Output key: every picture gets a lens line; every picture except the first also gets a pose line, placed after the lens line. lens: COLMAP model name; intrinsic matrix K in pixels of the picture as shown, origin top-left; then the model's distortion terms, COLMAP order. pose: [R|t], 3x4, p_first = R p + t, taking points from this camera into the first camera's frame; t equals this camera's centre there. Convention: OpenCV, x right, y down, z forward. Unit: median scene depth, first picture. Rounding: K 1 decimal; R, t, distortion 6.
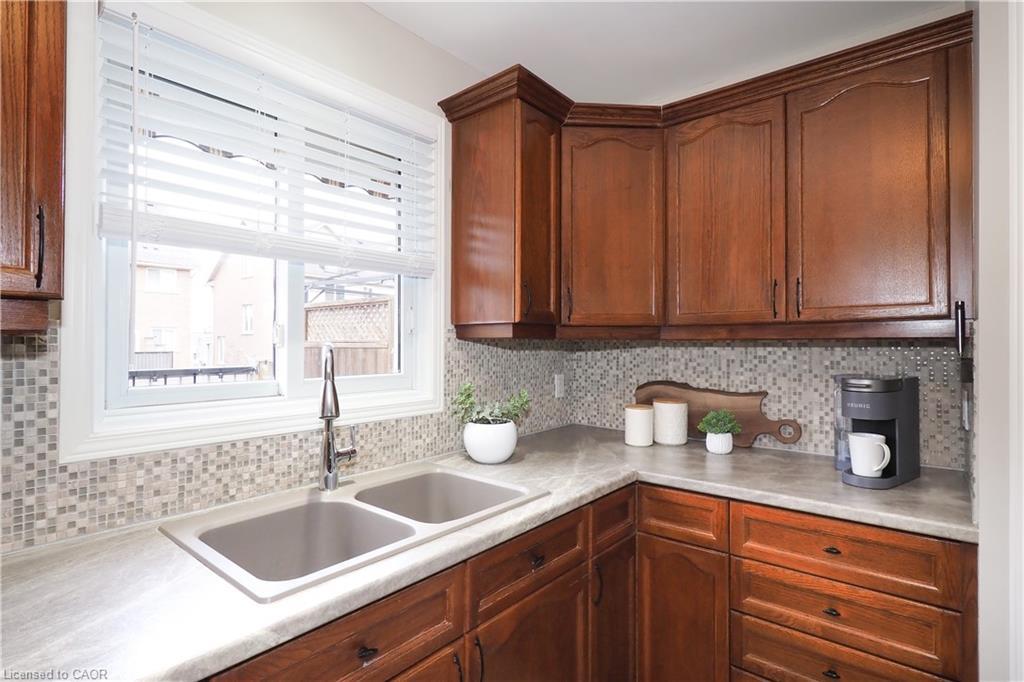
lens RADIAL K [[511.2, 0, 500.8], [0, 511.2, 333.9], [0, 0, 1]] dist [-0.000603, 0.000878]
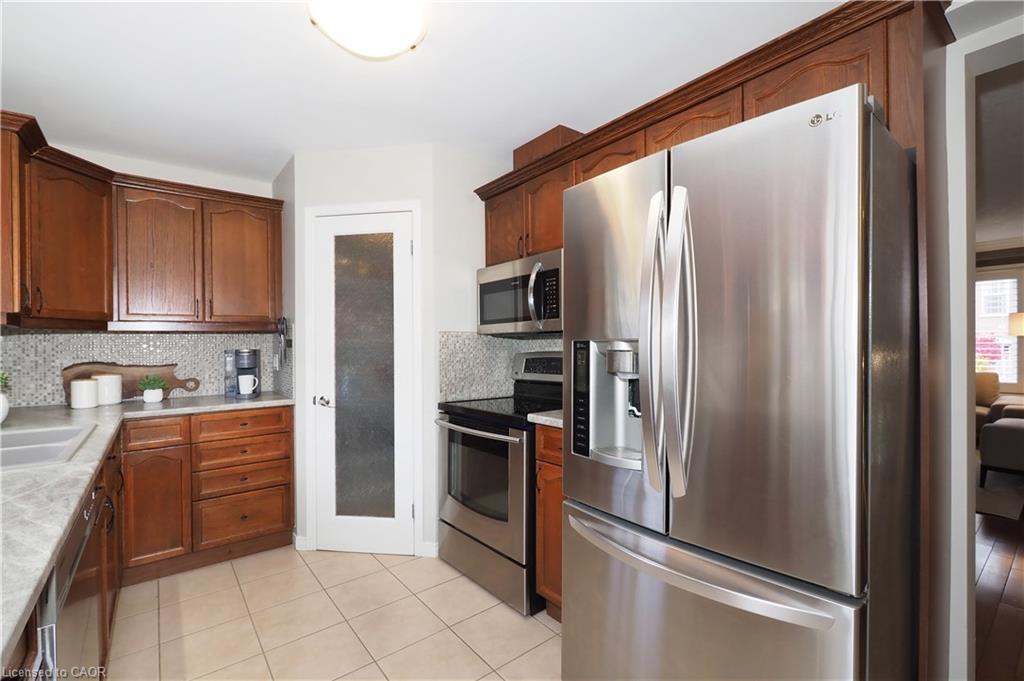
lens RADIAL K [[455.3, 0, 499.3], [0, 455.3, 353.8], [0, 0, 1]] dist [-0.003927, 0.000458]
pose [[0.208898, -0.023027, 0.977666, -0.766951], [-0.006430, 0.999669, 0.024920, 0.040877], [-0.977916, -0.011492, 0.208680, -0.369888]]
